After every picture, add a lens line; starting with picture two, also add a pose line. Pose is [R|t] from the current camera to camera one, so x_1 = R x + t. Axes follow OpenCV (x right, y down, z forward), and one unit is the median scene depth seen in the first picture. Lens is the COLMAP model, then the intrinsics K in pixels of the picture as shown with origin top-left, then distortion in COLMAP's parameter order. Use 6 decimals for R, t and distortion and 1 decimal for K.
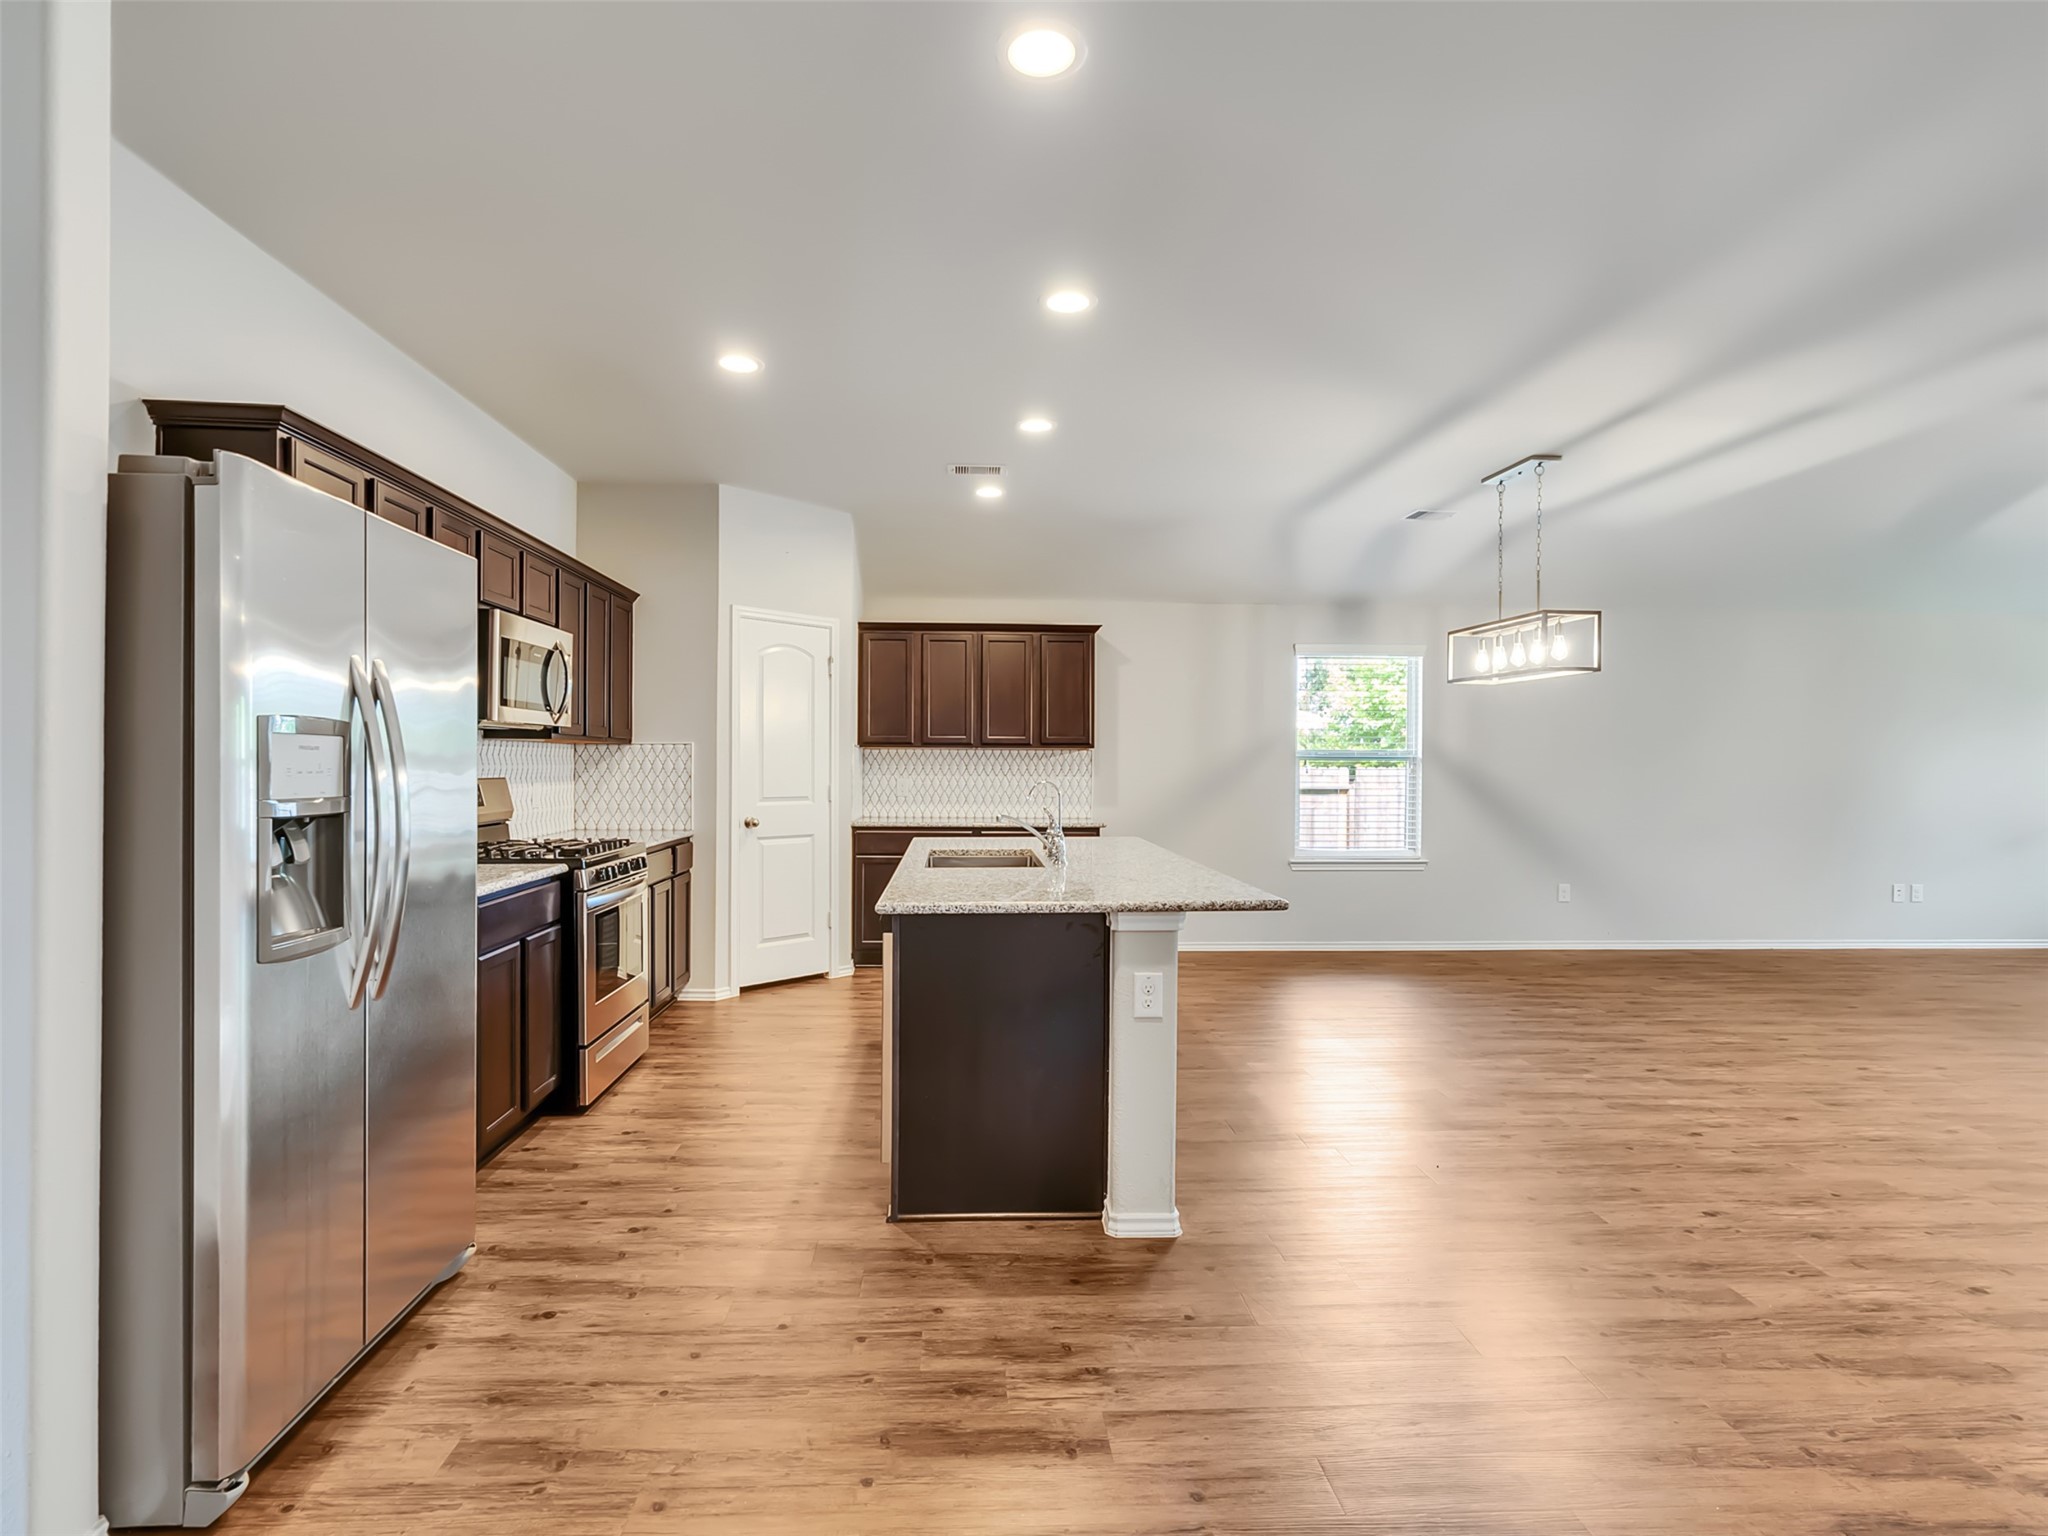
lens RADIAL K [[1046.6, 0, 1009.0], [0, 1046.6, 772.5], [0, 0, 1]] dist [-0.006794, 0.005455]
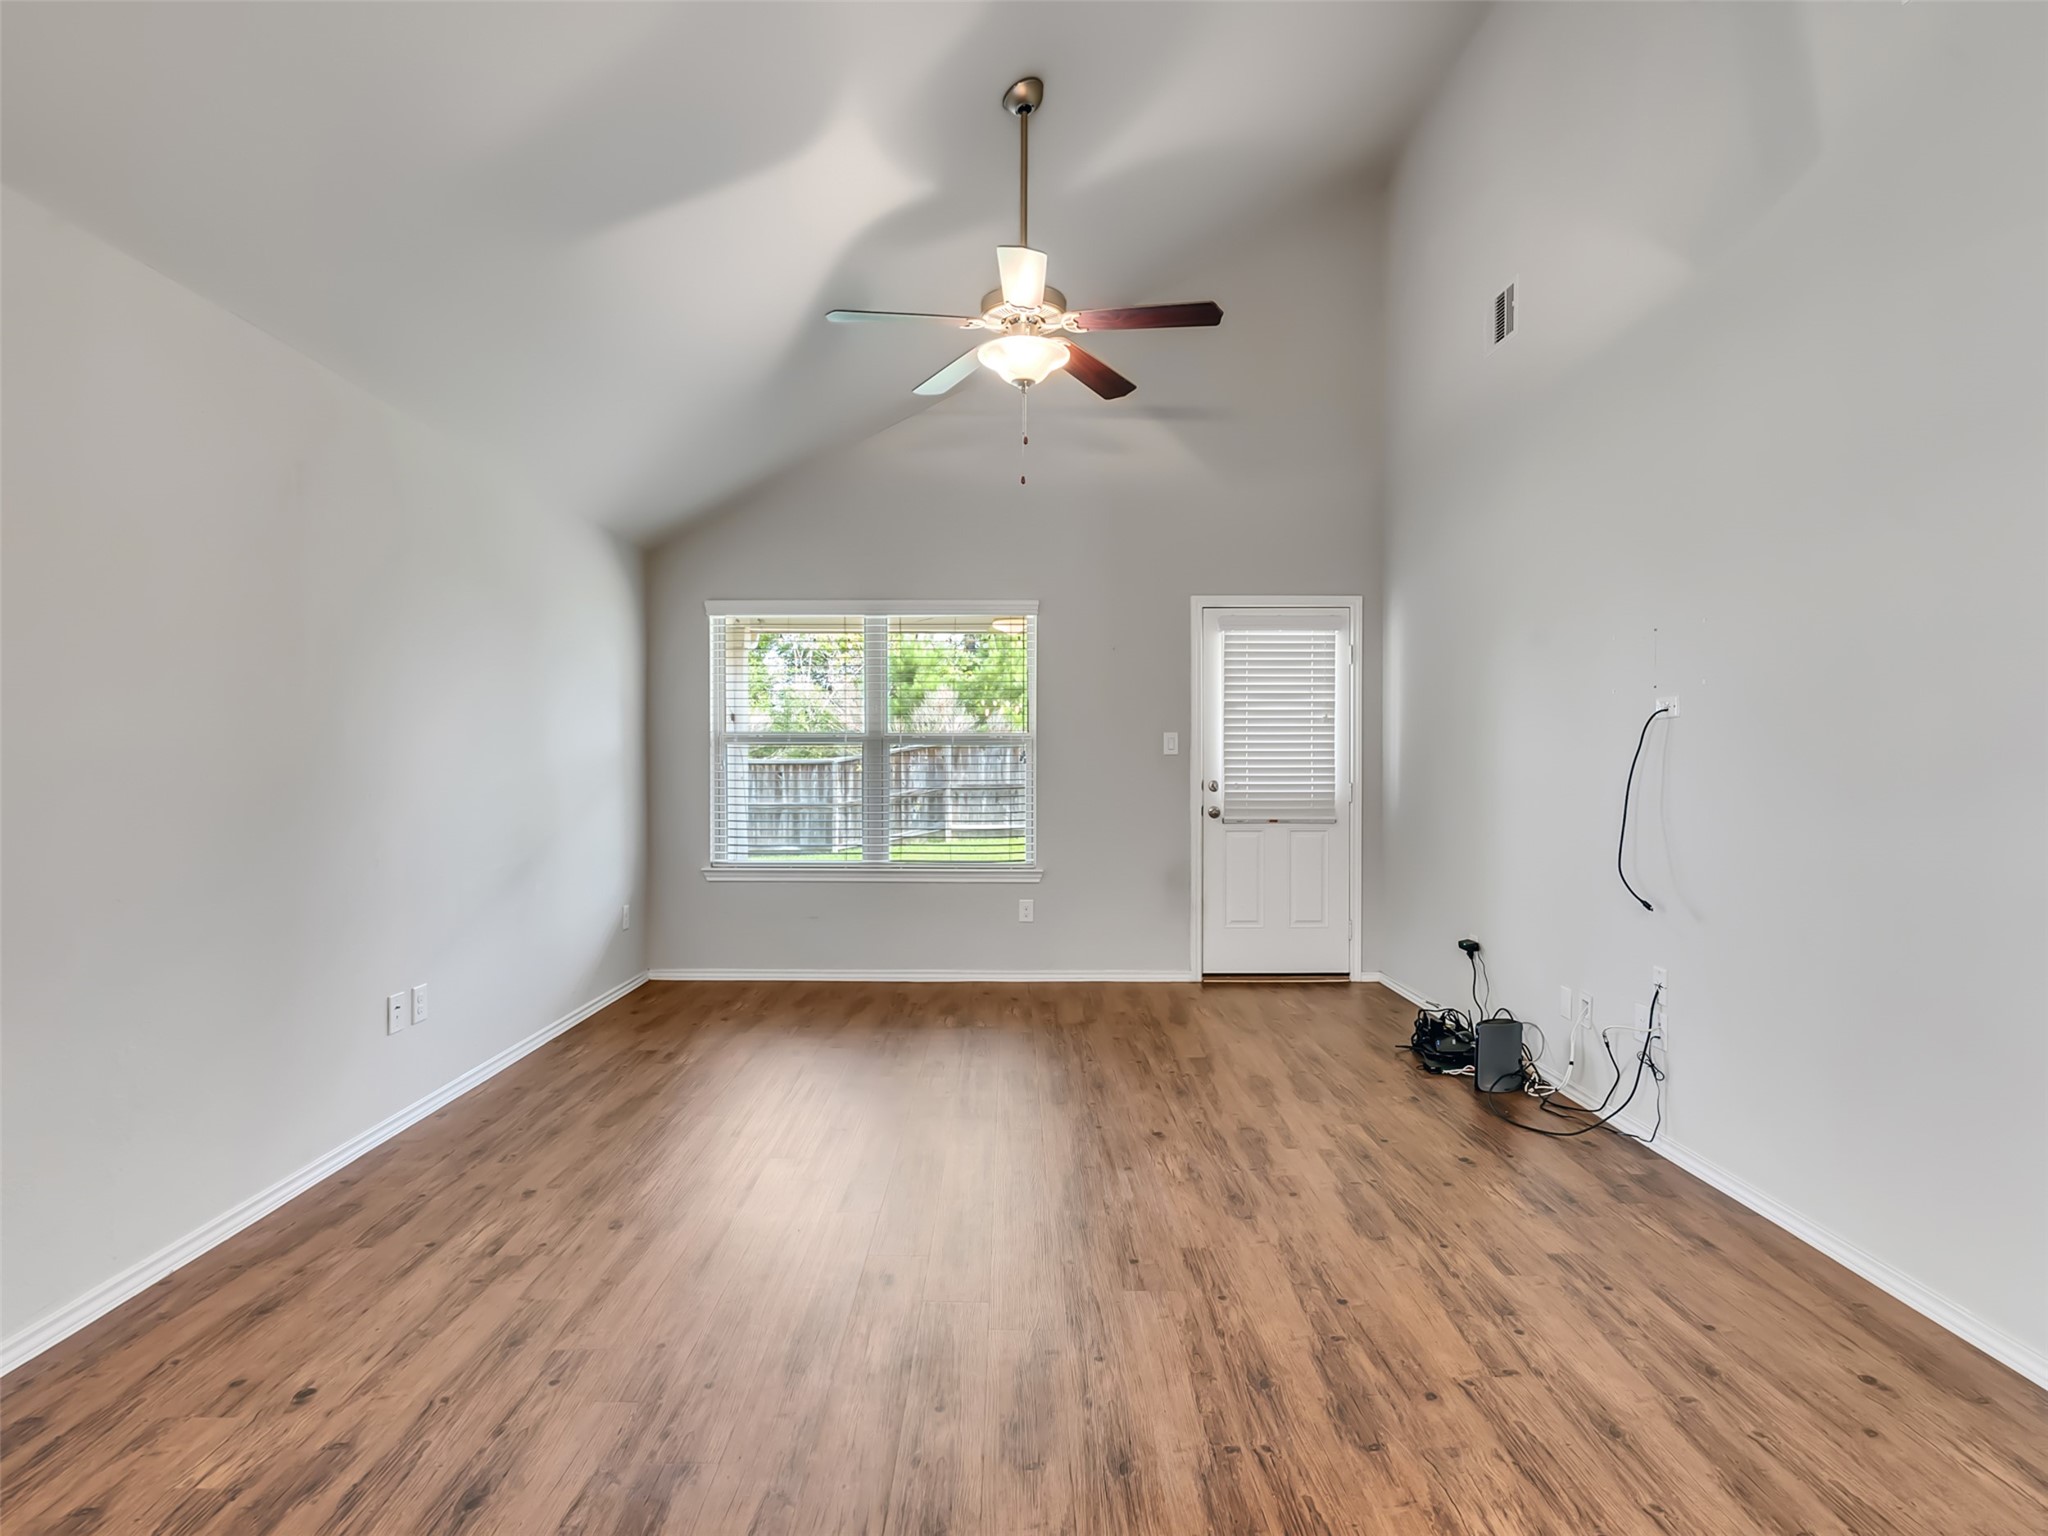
lens RADIAL K [[1046.6, 0, 1008.8], [0, 1046.6, 765.5], [0, 0, 1]] dist [-0.006794, 0.005455]
pose [[0.050196, -0.013853, 0.998643, 0.445097], [0.008505, 0.999873, 0.013443, 0.002268], [-0.998703, 0.007818, 0.050307, 0.773632]]
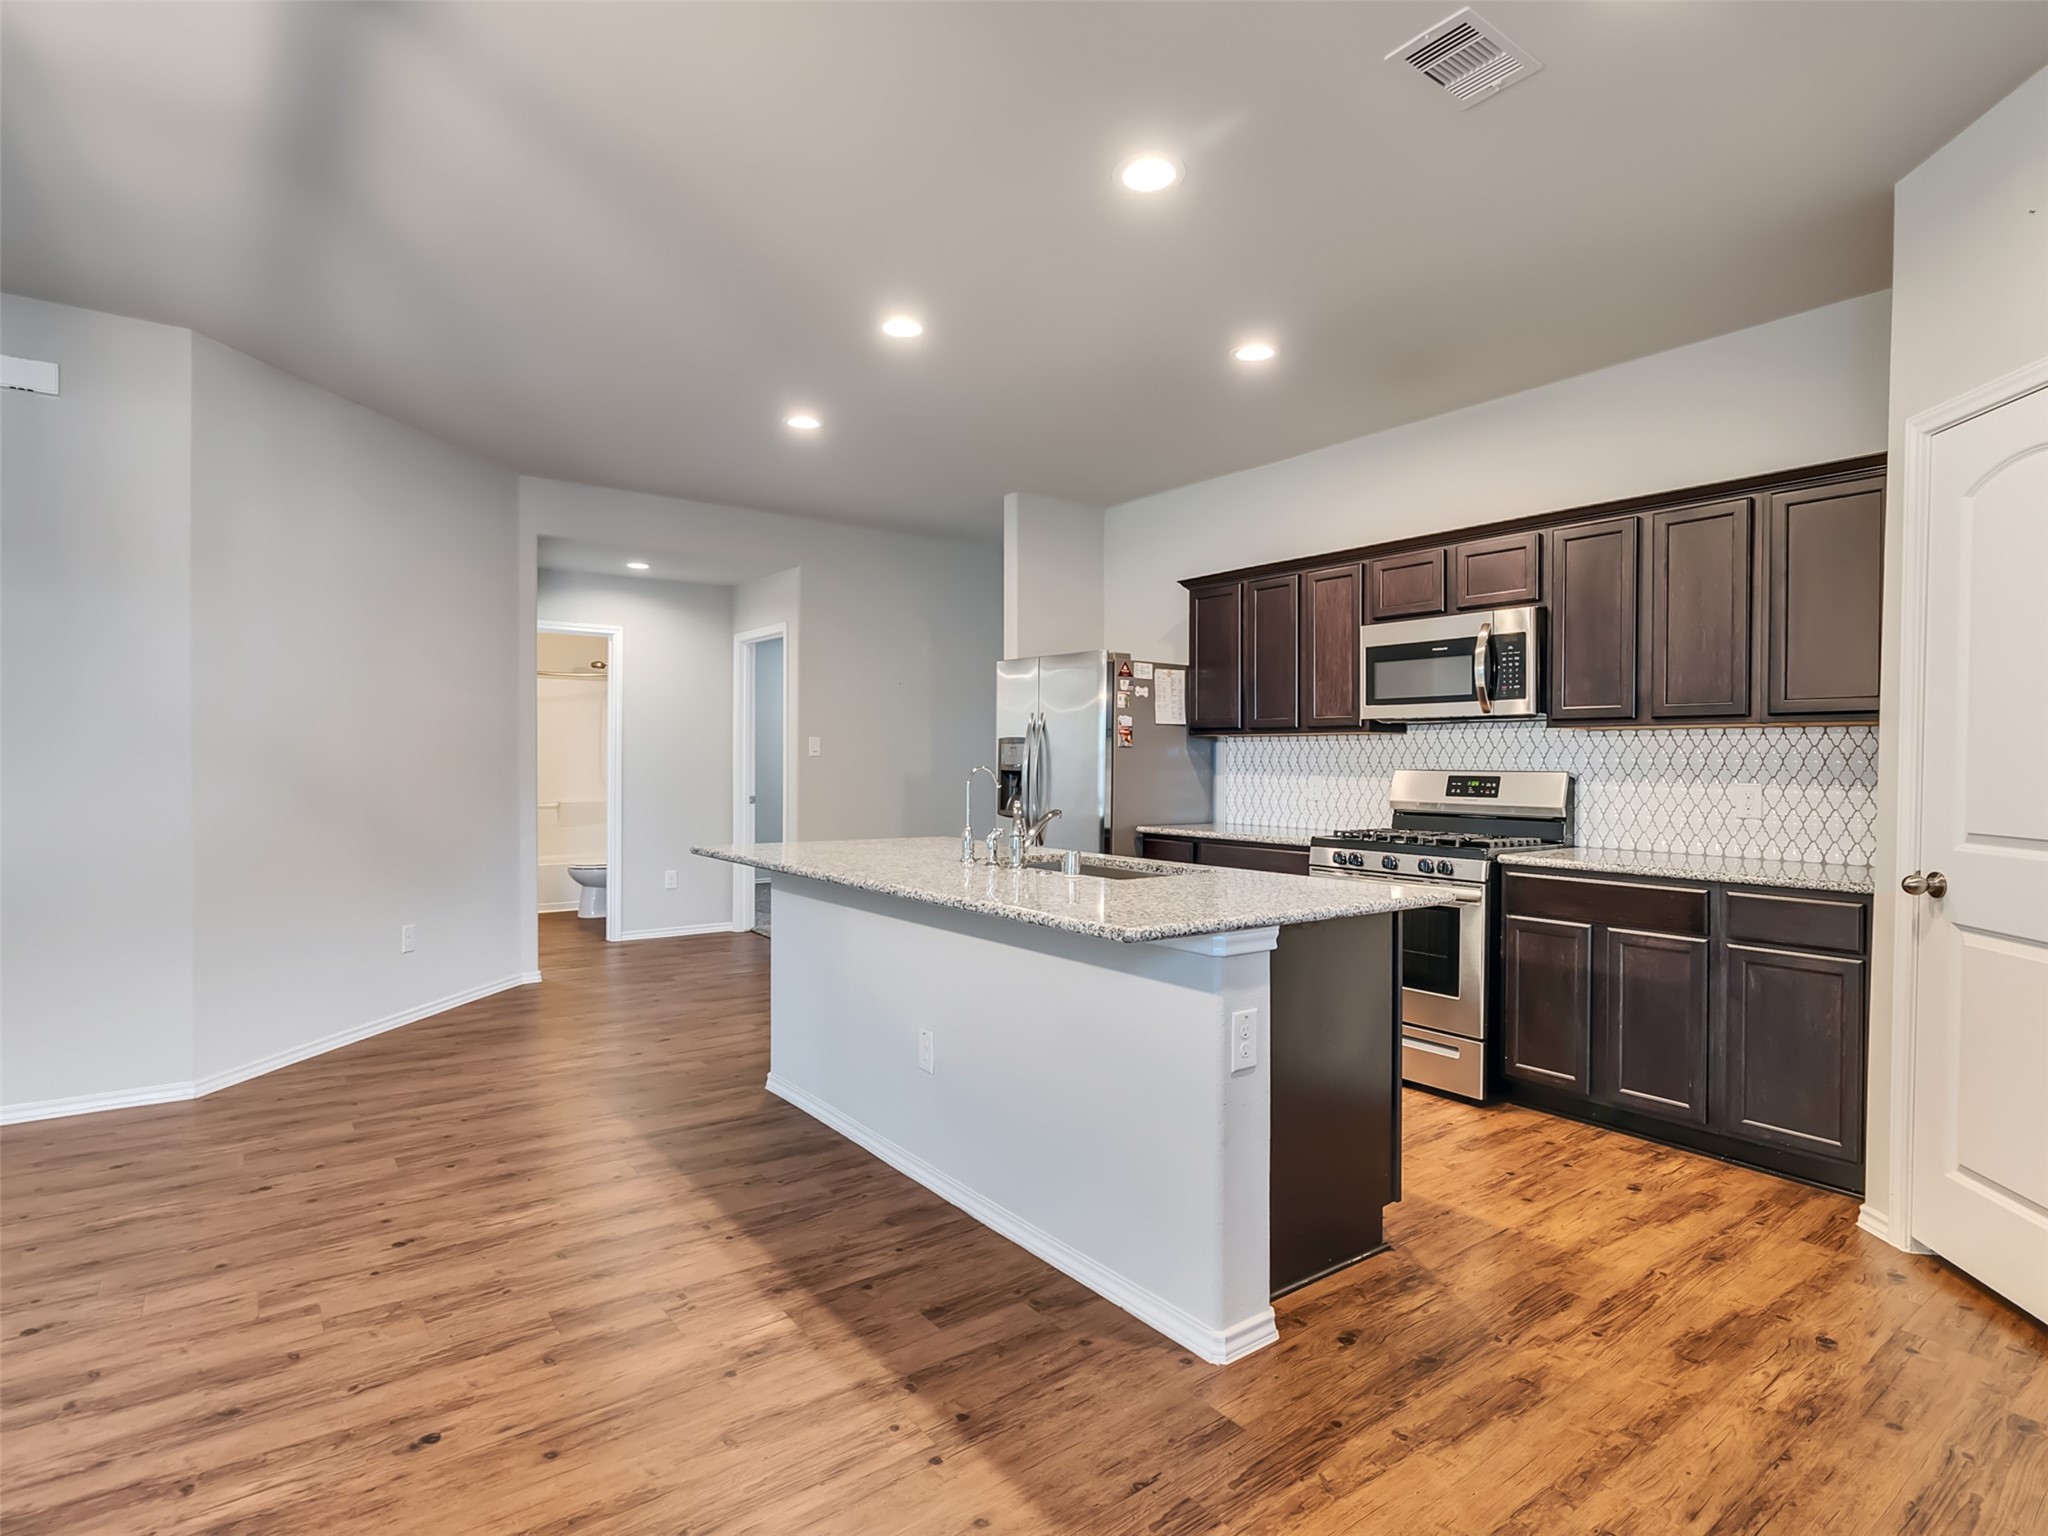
lens RADIAL K [[1046.6, 0, 1004.3], [0, 1046.6, 766.2], [0, 0, 1]] dist [-0.006794, 0.005455]
pose [[-0.833460, -0.009001, -0.552507, 0.283774], [-0.018122, 0.999775, 0.011051, -0.001120], [0.552283, 0.019223, -0.833435, 0.984968]]
